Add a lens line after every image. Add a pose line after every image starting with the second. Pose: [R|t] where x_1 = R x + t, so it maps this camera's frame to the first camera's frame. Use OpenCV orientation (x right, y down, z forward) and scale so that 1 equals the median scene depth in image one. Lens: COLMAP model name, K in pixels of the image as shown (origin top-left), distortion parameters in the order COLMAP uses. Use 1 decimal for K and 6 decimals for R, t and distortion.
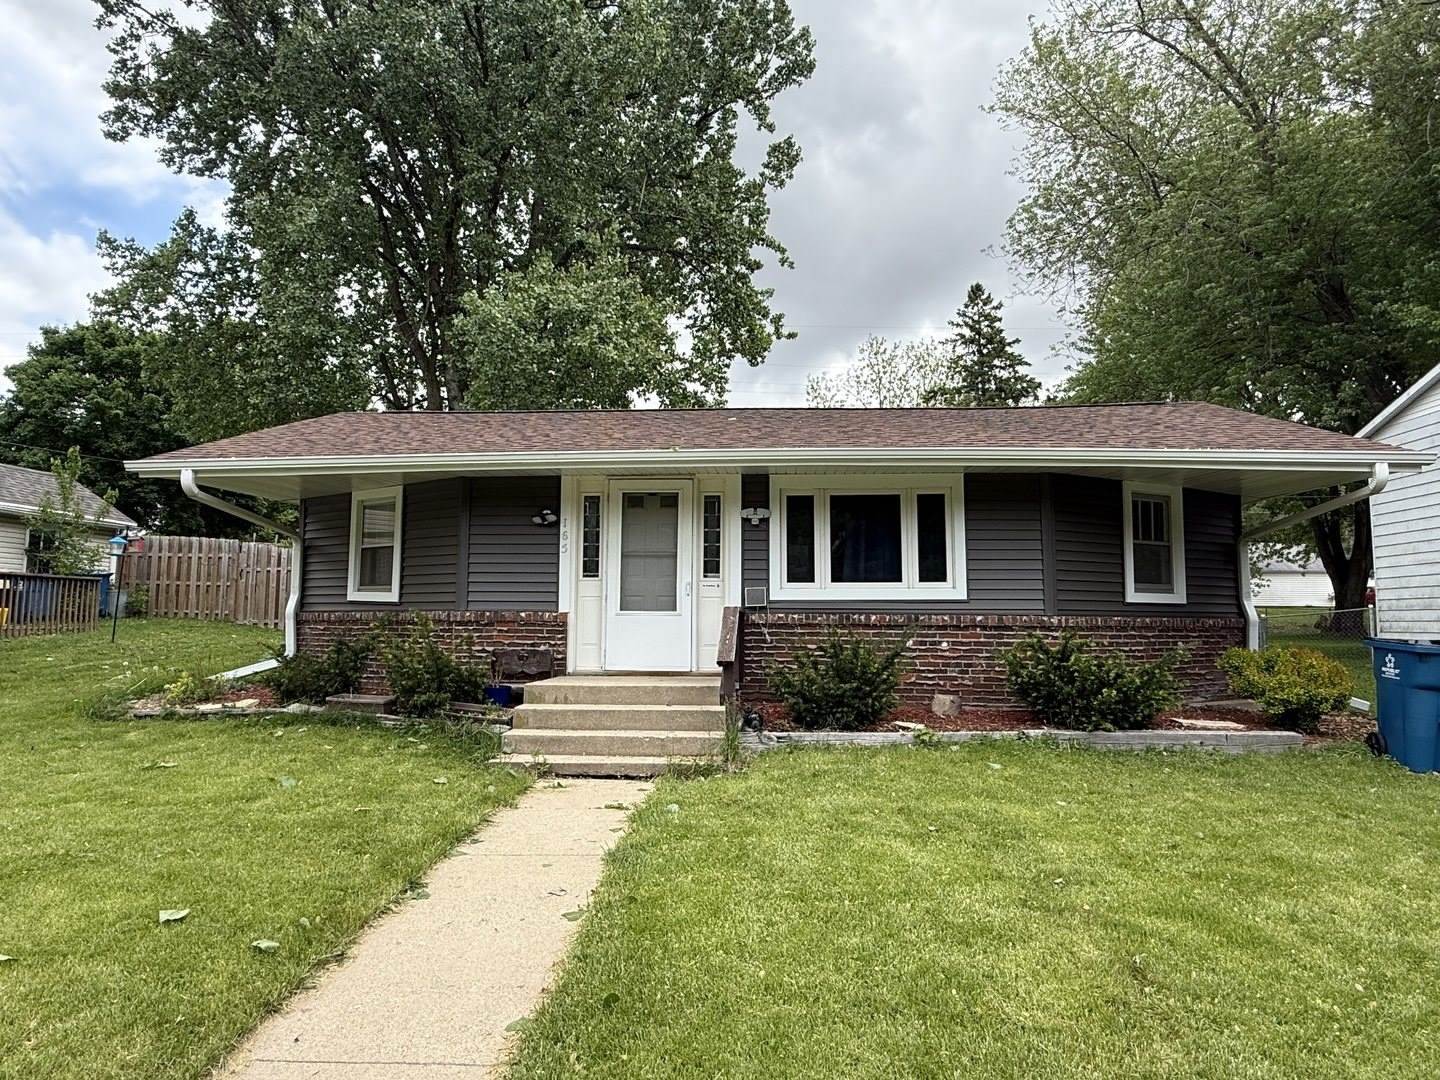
lens RADIAL K [[847.6, 0, 720.9], [0, 847.6, 545.1], [0, 0, 1]] dist [-0.001115, -0.000668]
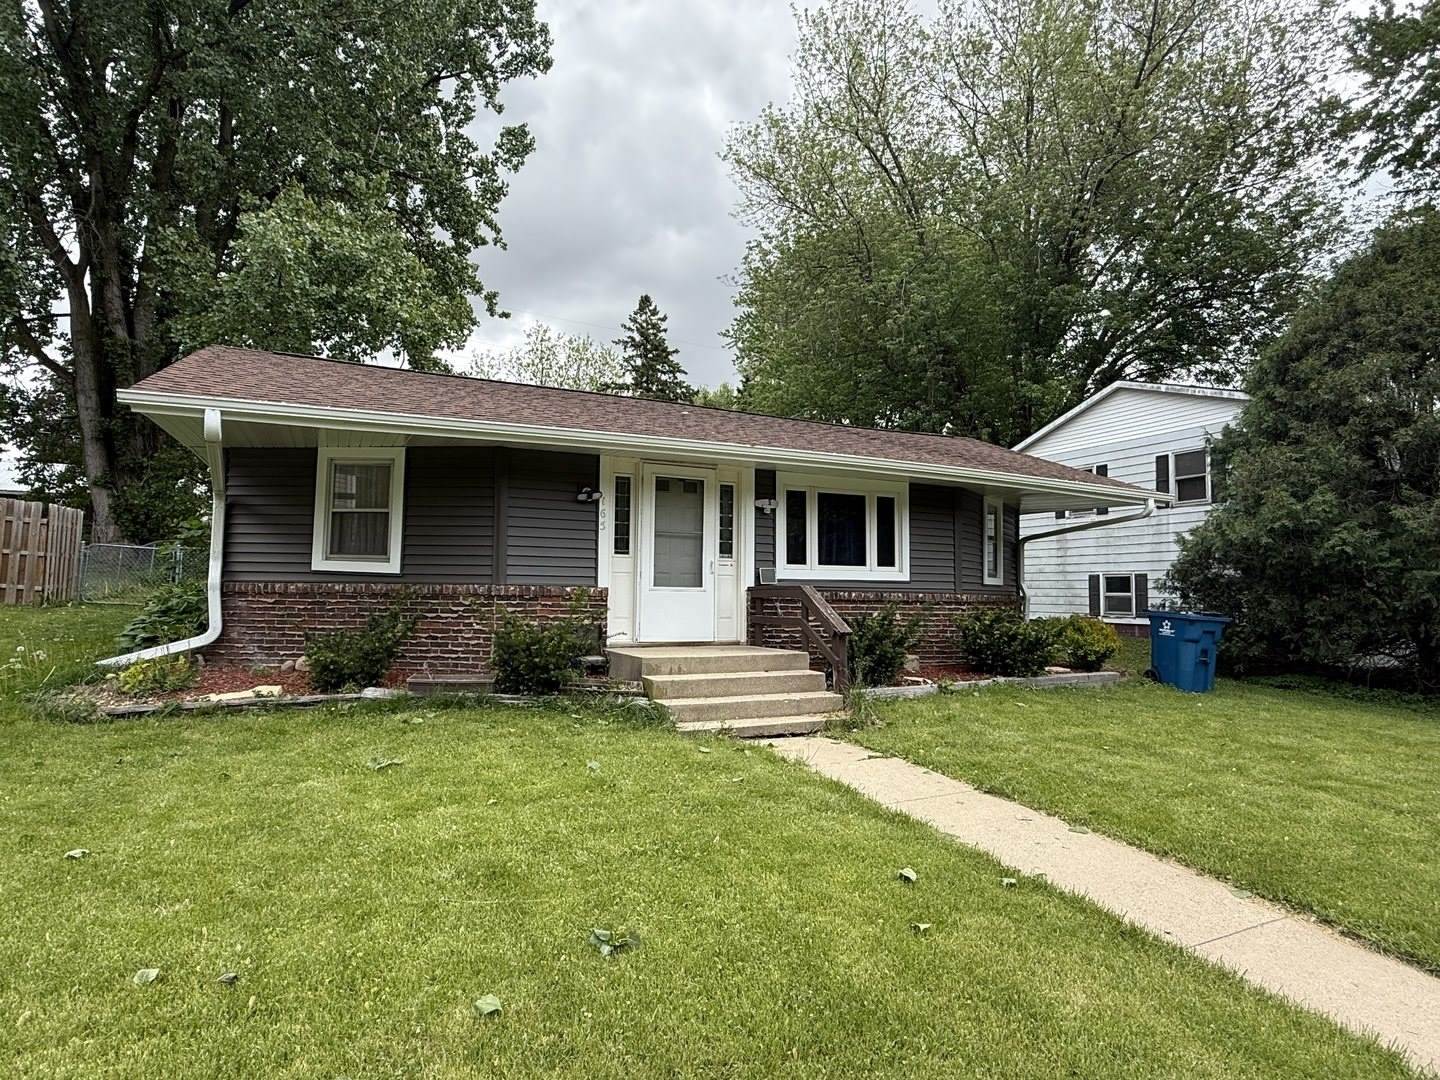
lens RADIAL K [[783.9, 0, 721.4], [0, 783.9, 536.4], [0, 0, 1]] dist [0.000692, -0.001267]
pose [[0.874525, 0.041455, 0.483205, -0.518656], [-0.052518, 0.998576, 0.009380, 0.000396], [-0.482128, -0.033580, 0.875457, 0.090482]]
